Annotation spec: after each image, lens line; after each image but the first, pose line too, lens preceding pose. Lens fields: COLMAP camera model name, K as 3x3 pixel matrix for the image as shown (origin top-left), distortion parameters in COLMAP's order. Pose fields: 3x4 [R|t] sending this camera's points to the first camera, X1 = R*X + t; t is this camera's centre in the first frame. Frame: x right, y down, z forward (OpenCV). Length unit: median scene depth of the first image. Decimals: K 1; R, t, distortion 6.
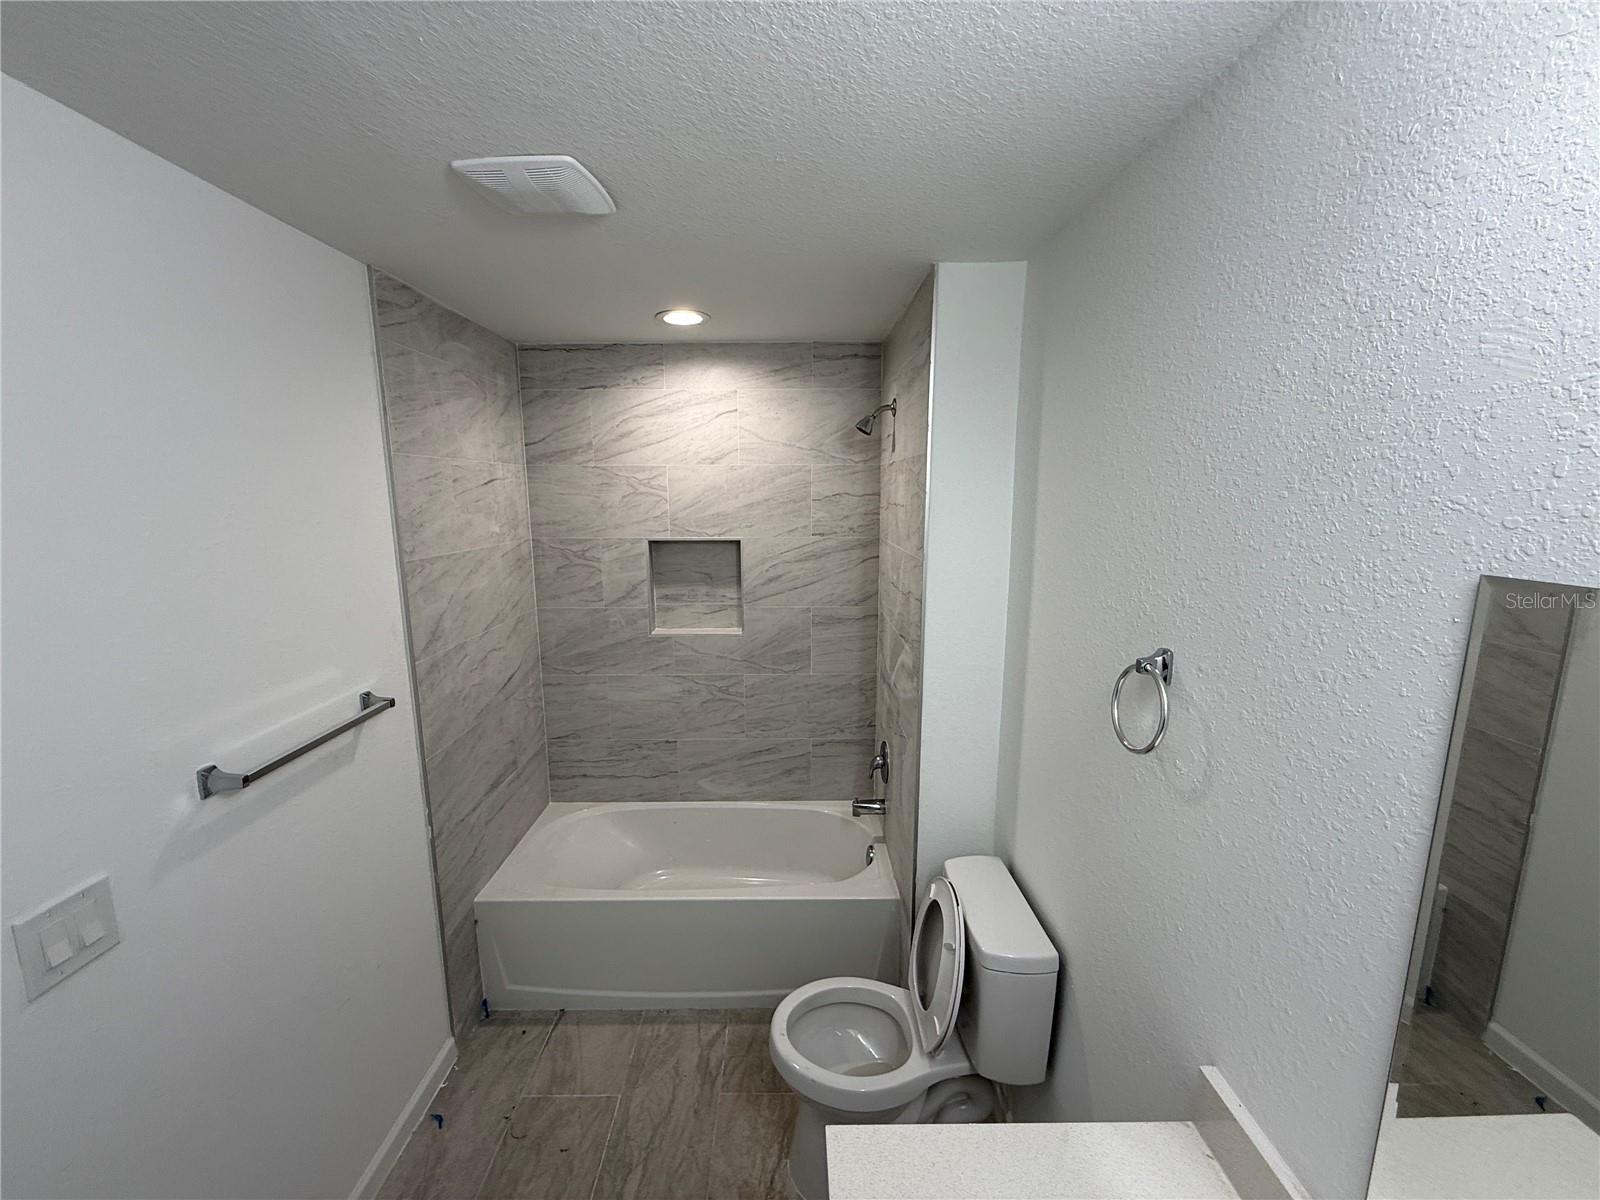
lens RADIAL K [[638.9, 0, 795.4], [0, 638.9, 604.7], [0, 0, 1]] dist [-0.000221, 0.000141]
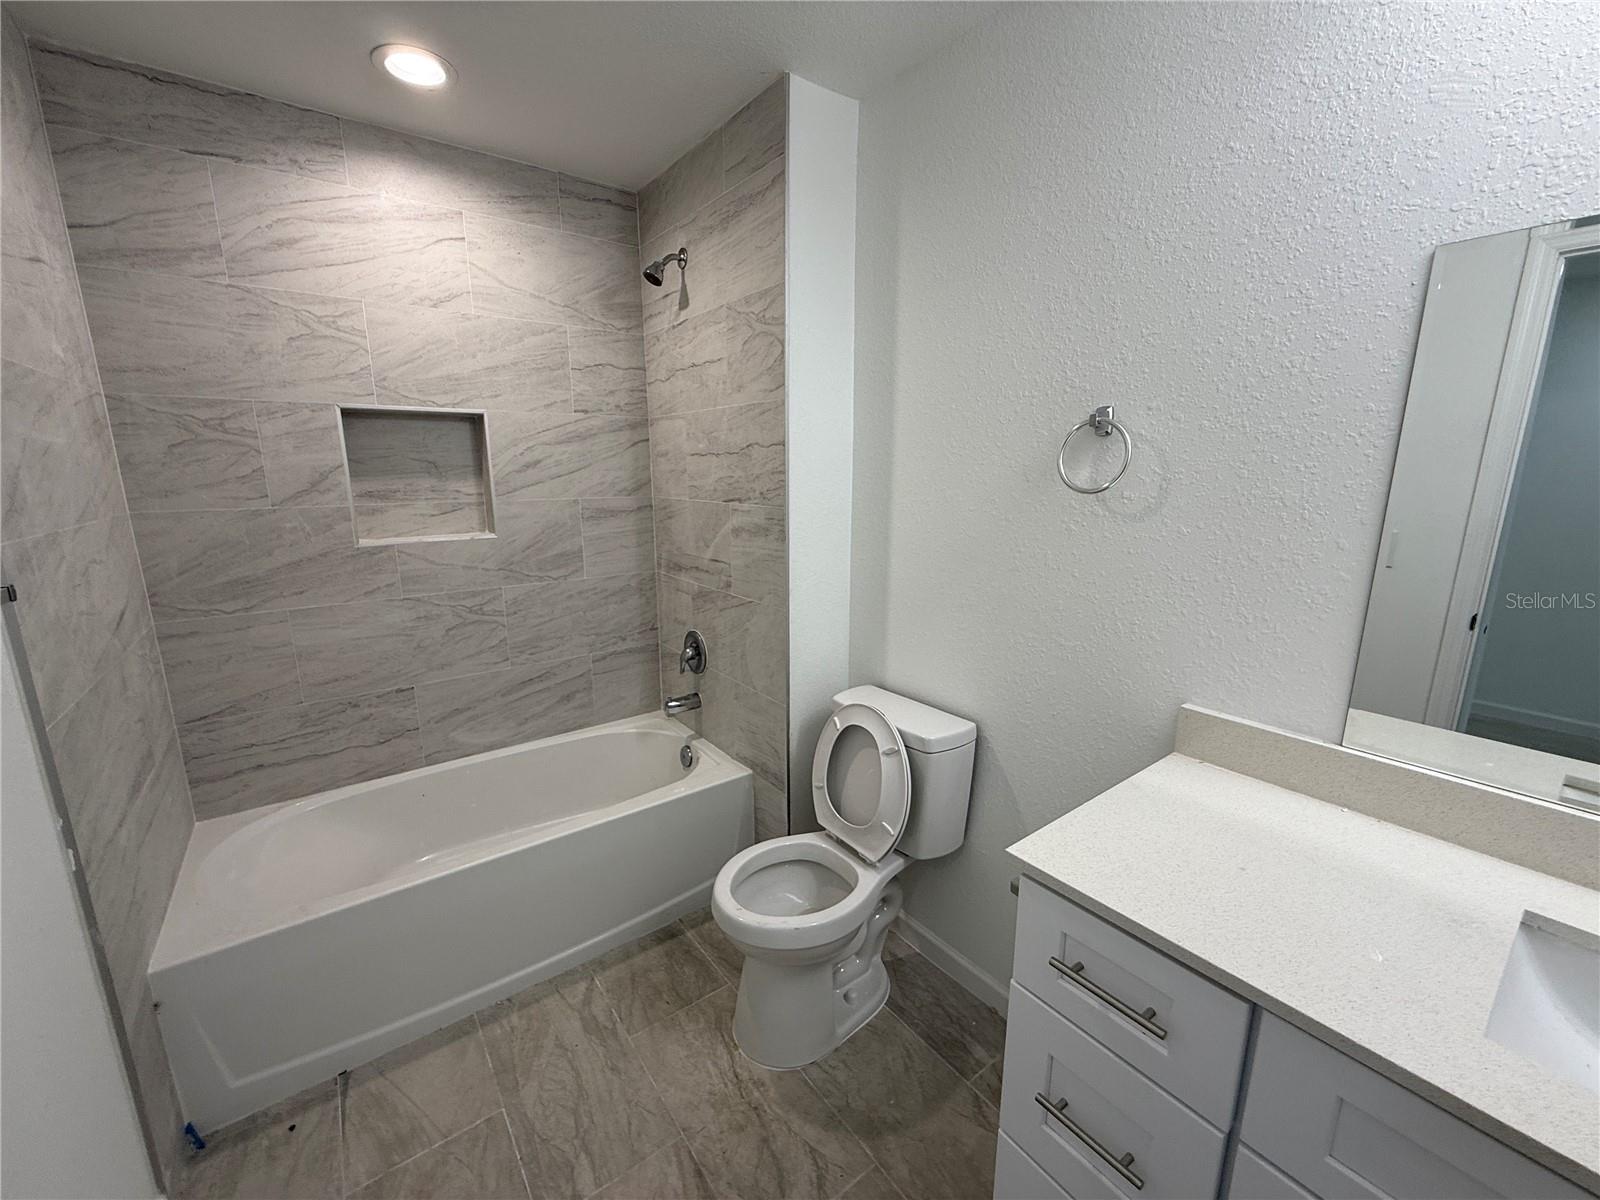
lens RADIAL K [[638.9, 0, 795.4], [0, 638.9, 604.7], [0, 0, 1]] dist [-0.000221, 0.000141]
pose [[0.806468, -0.123404, 0.578256, -0.263121], [0.102963, 0.992346, 0.068176, 0.120170], [-0.582243, 0.004557, 0.813002, 0.136523]]
